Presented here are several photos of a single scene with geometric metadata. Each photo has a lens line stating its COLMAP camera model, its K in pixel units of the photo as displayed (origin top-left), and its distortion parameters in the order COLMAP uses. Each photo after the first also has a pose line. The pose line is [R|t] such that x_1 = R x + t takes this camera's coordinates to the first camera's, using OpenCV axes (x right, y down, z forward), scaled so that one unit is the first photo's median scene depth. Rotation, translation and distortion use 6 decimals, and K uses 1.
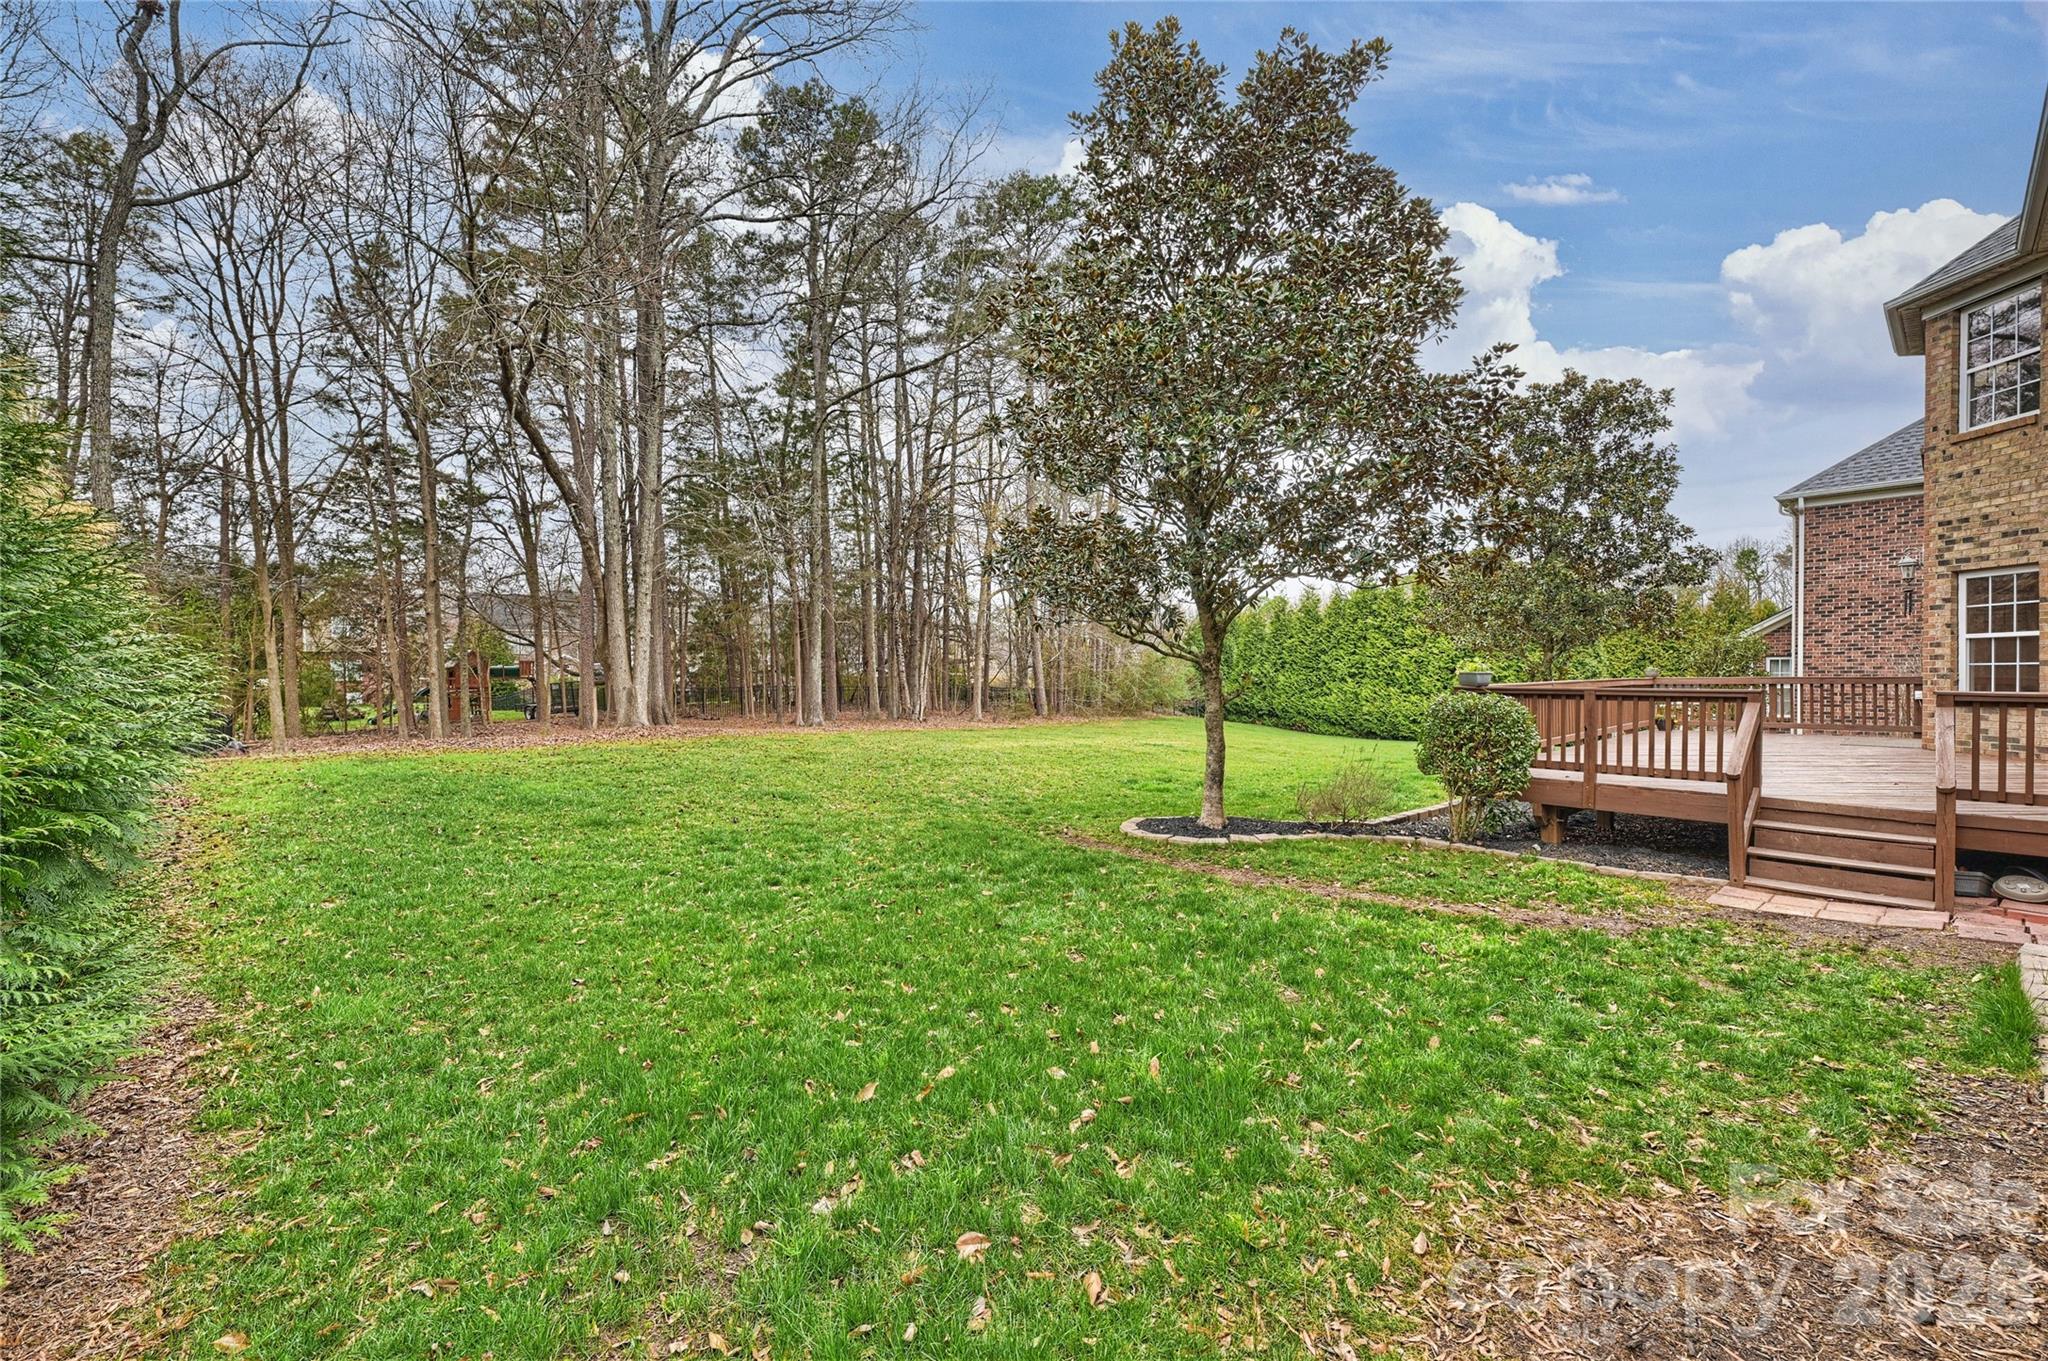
lens RADIAL K [[832.1, 0, 1022.4], [0, 832.1, 683.3], [0, 0, 1]] dist [-0.003127, -0.000780]
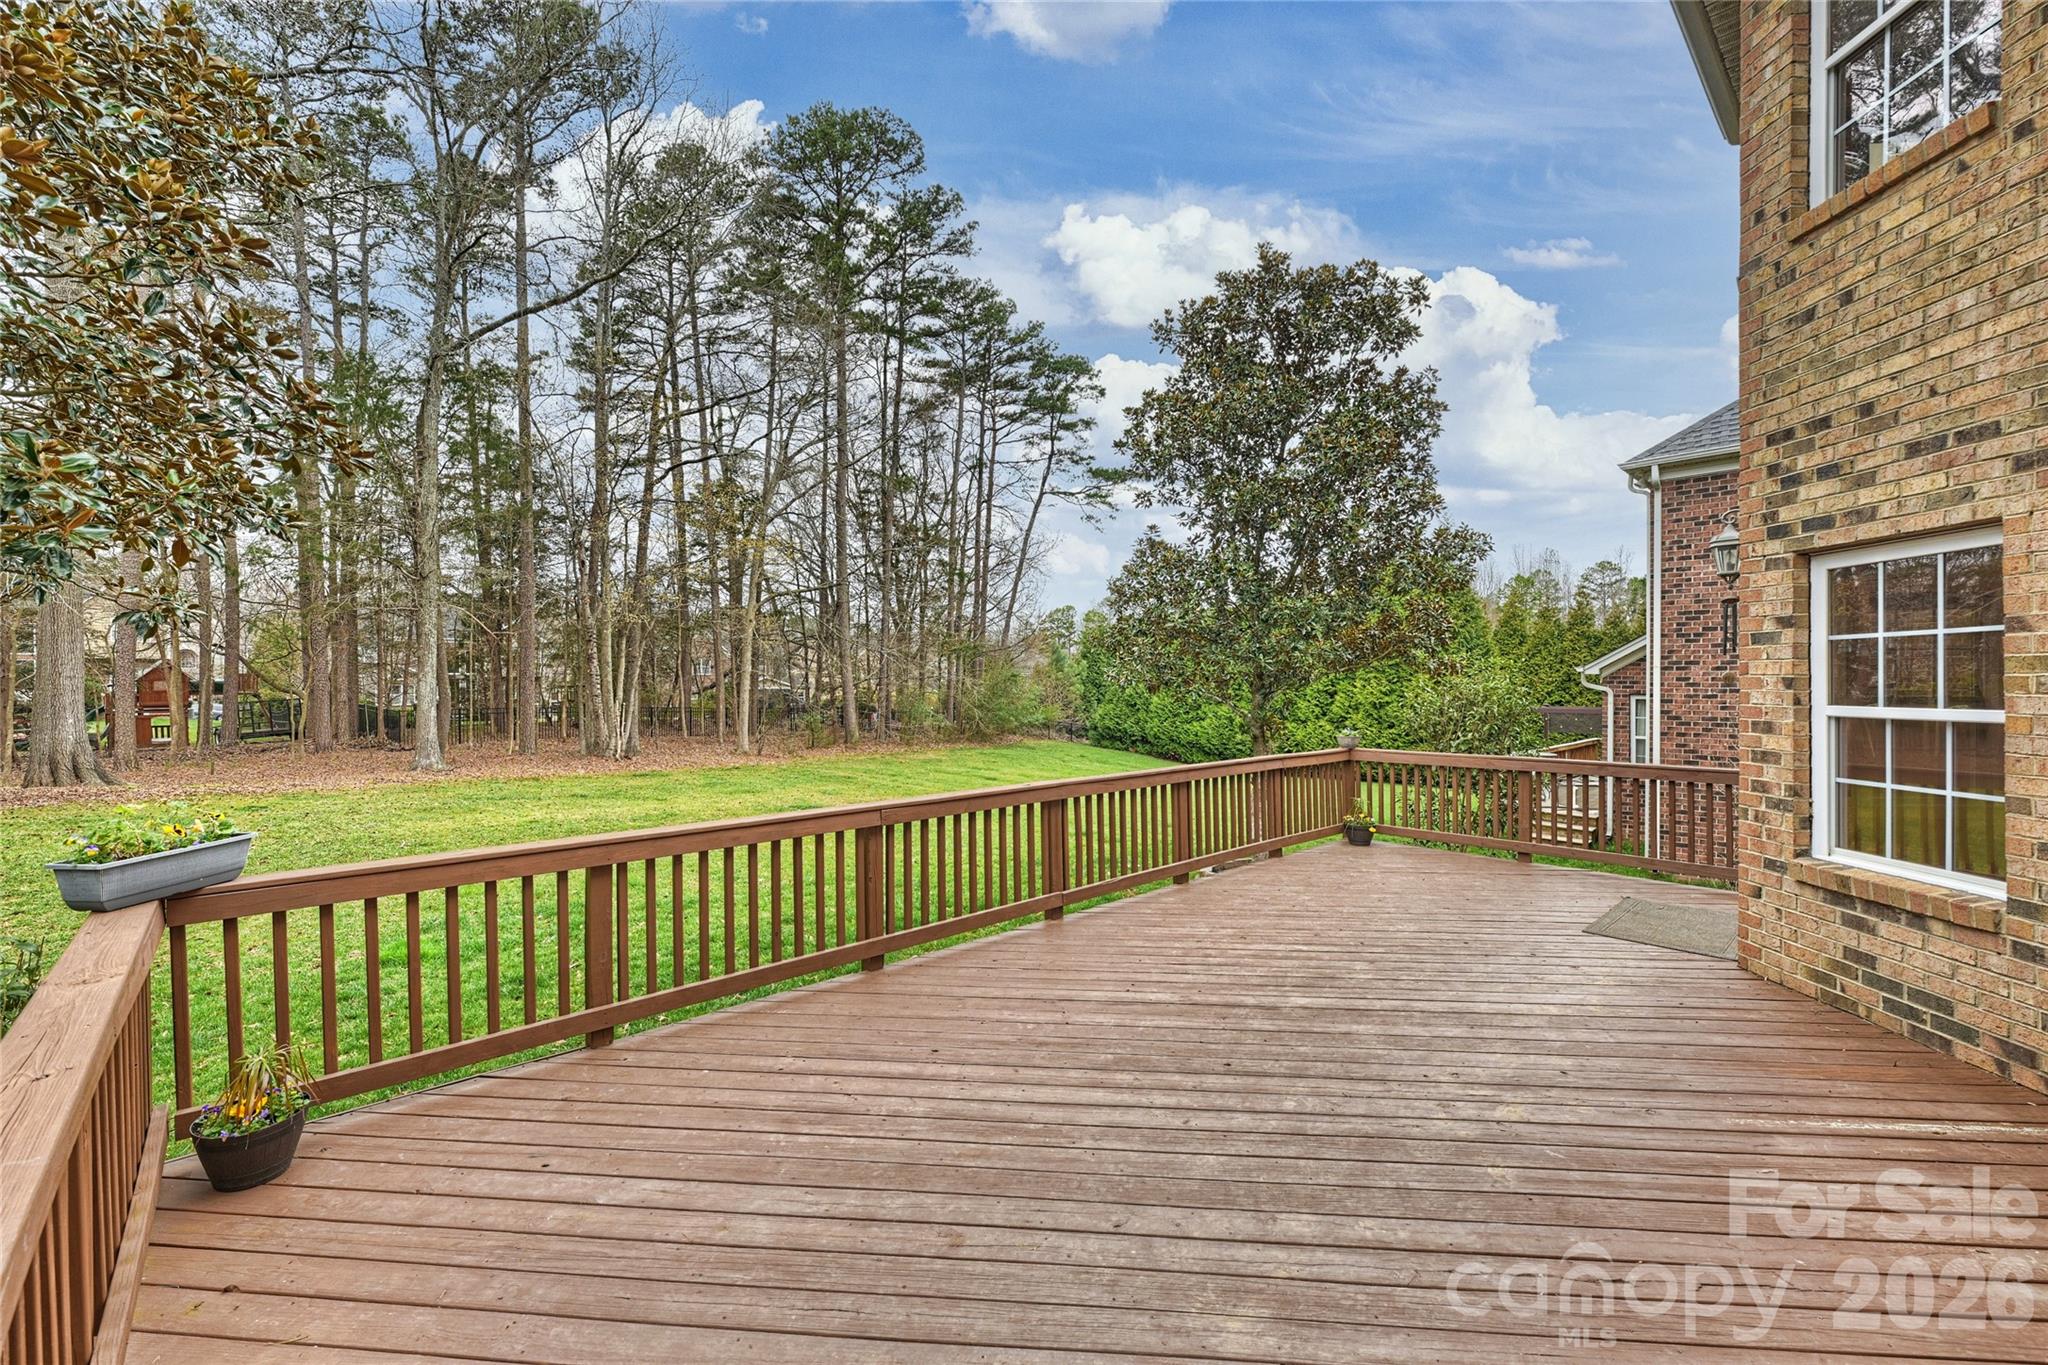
lens RADIAL K [[830.3, 0, 1019.1], [0, 830.3, 682.0], [0, 0, 1]] dist [-0.009084, 0.000144]
pose [[0.999870, 0.009118, 0.013286, 0.264345], [-0.008968, 0.999896, -0.011294, -0.022571], [-0.013387, 0.011173, 0.999848, 0.215395]]
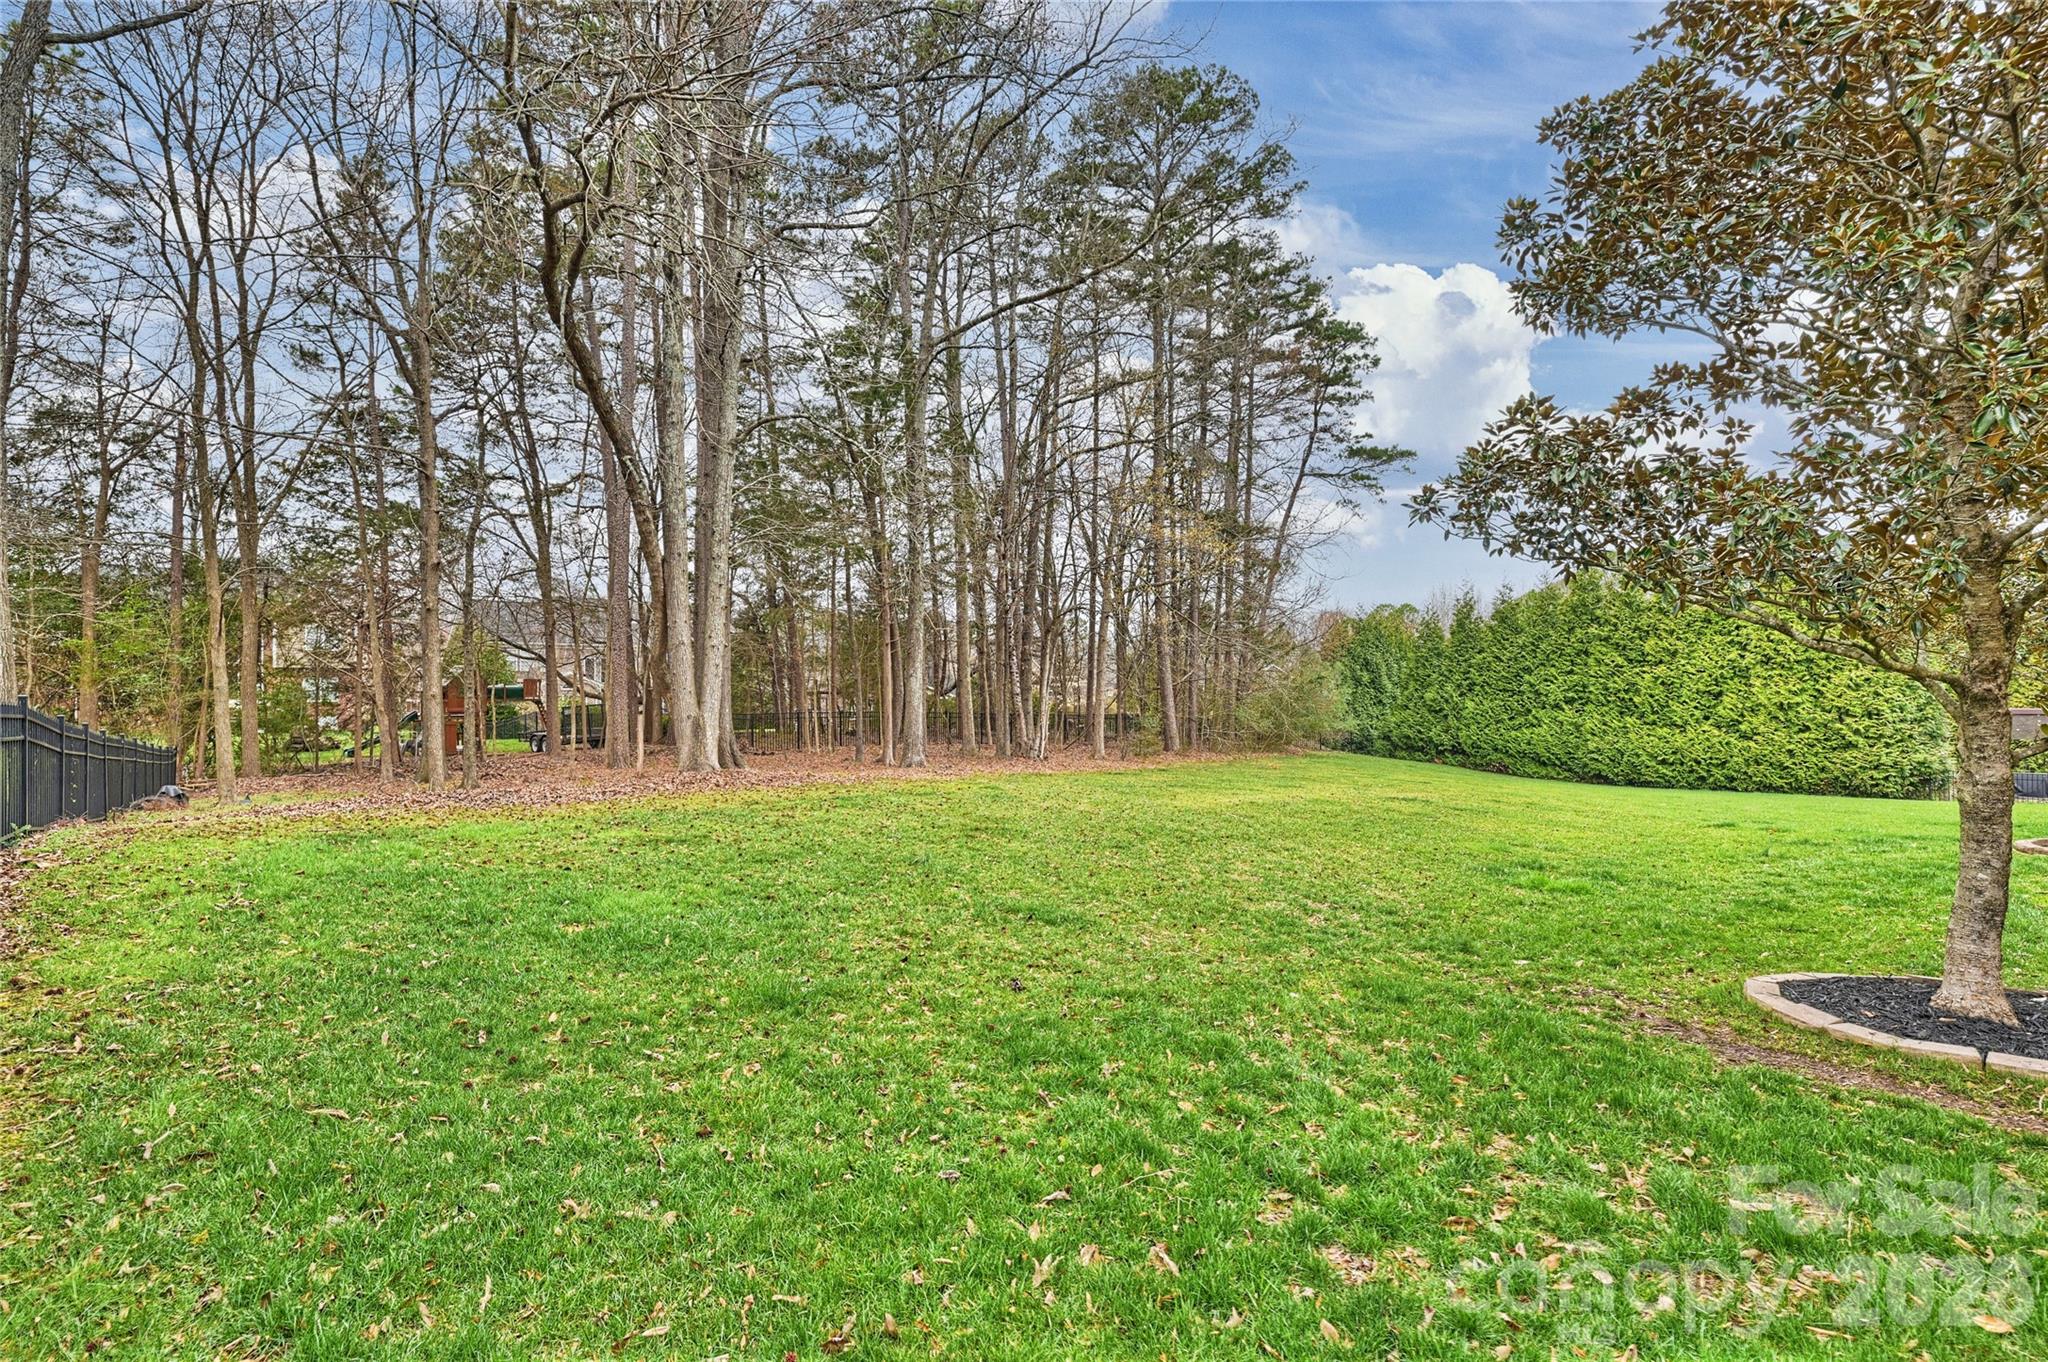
lens RADIAL K [[967.7, 0, 1020.9], [0, 967.7, 678.8], [0, 0, 1]] dist [-0.002371, -0.000186]
pose [[0.998360, 0.002830, -0.057186, -0.095424], [-0.004520, 0.999556, -0.029443, -0.002237], [0.057078, 0.029653, 0.997929, 0.120371]]
